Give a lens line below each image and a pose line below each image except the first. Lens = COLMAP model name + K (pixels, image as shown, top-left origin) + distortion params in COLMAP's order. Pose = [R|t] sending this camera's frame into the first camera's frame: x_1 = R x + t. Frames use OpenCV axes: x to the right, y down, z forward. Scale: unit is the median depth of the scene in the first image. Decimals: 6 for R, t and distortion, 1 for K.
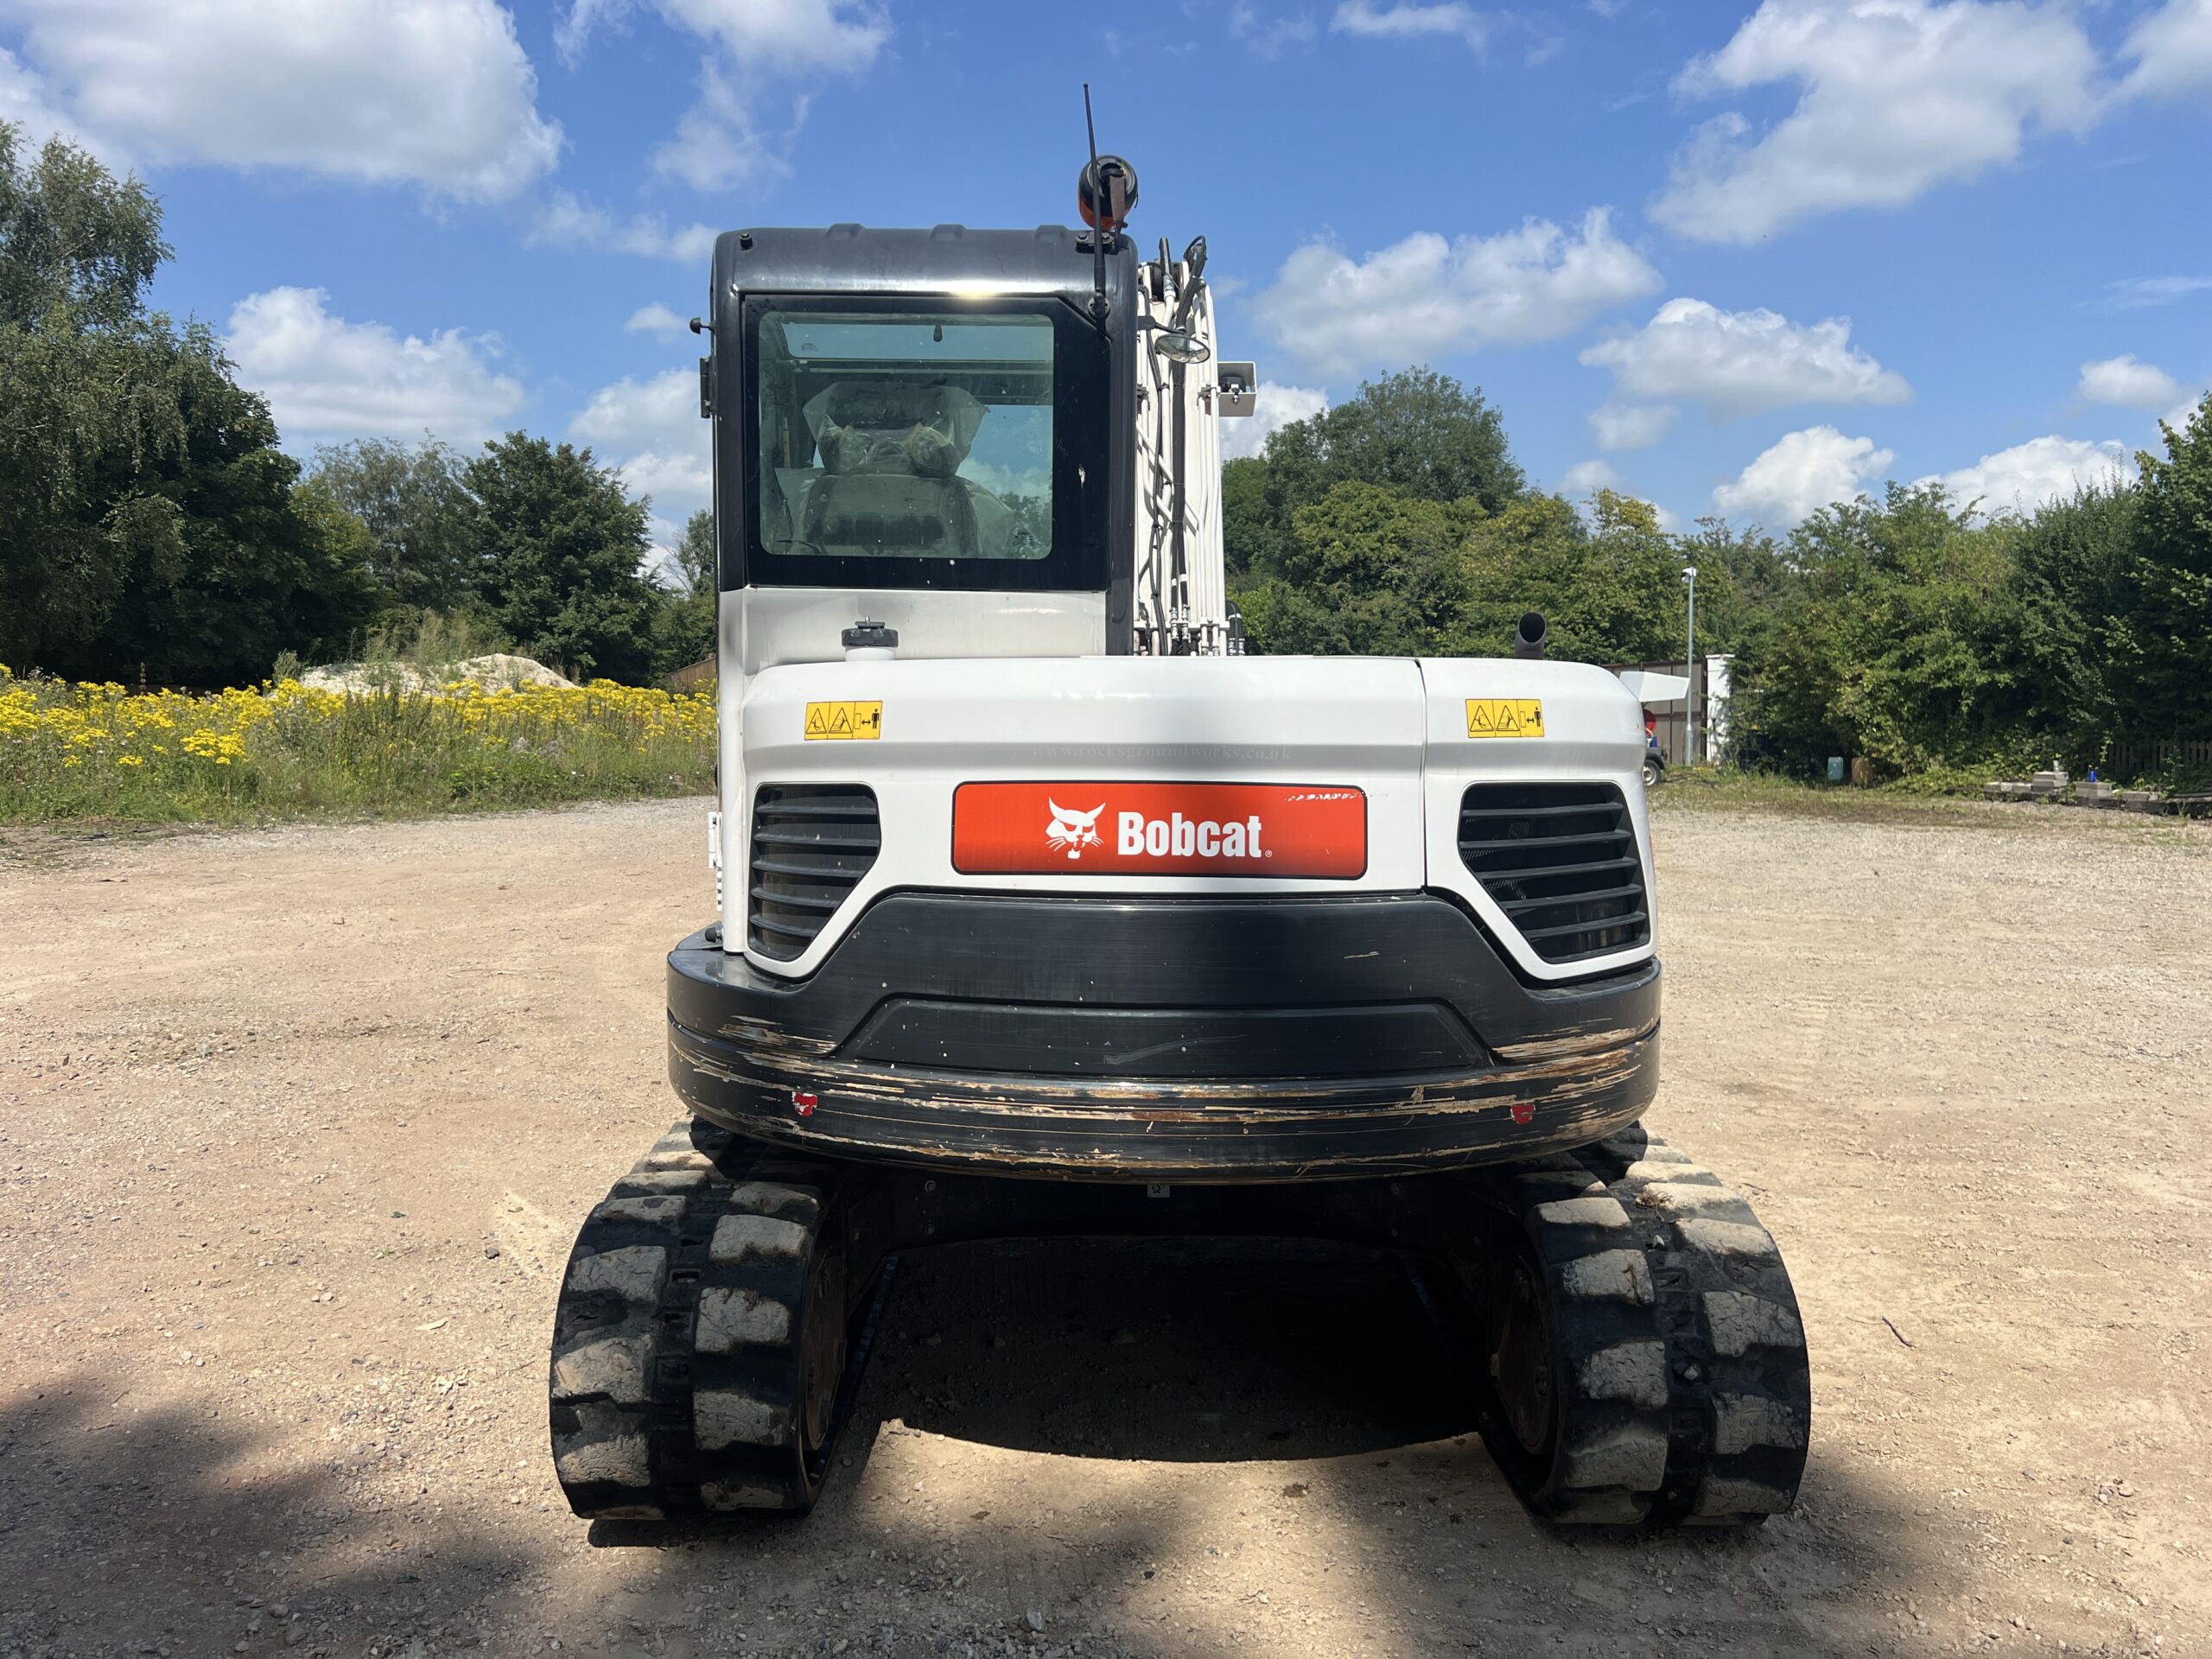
lens RADIAL K [[1647.6, 0, 1118.0], [0, 1647.6, 825.7], [0, 0, 1]] dist [0.074108, -0.086623]
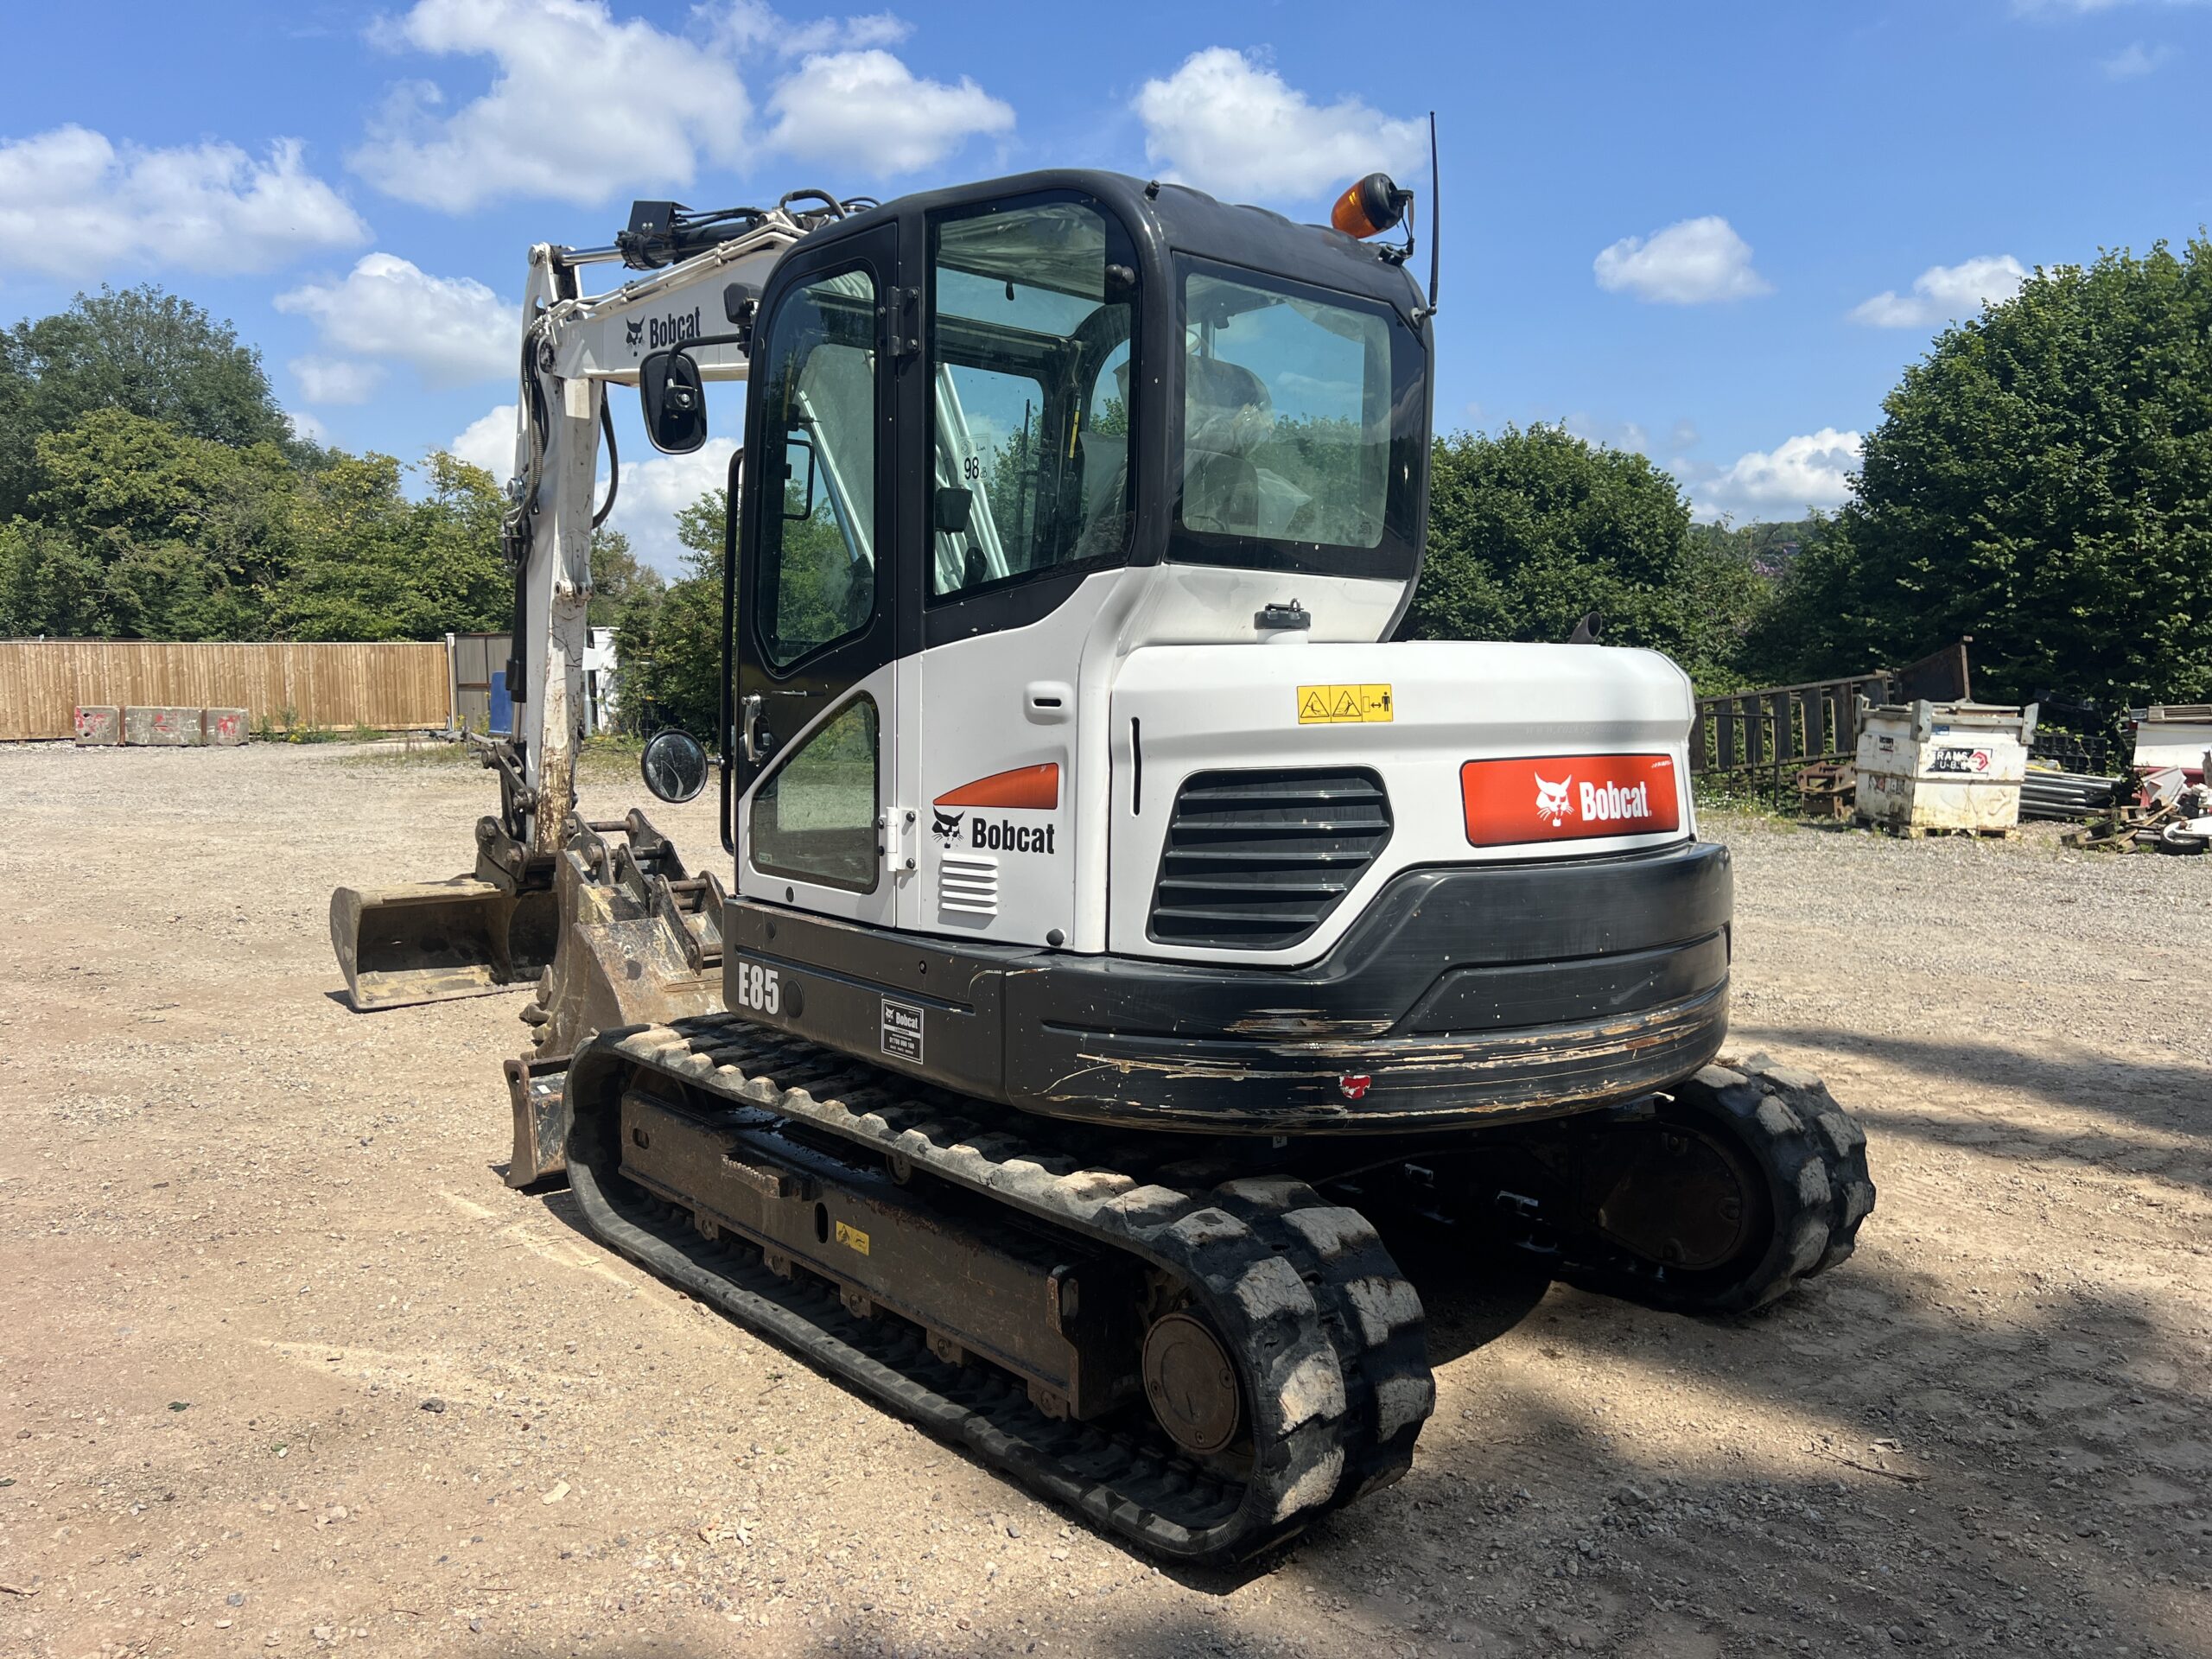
lens RADIAL K [[1651.8, 0, 993.2], [0, 1651.8, 835.0], [0, 0, 1]] dist [0.131073, -0.219199]
pose [[0.758368, -0.057963, 0.649244, -0.935079], [0.042004, 0.998314, 0.040062, -0.031524], [-0.650472, -0.003111, 0.759524, 0.350883]]
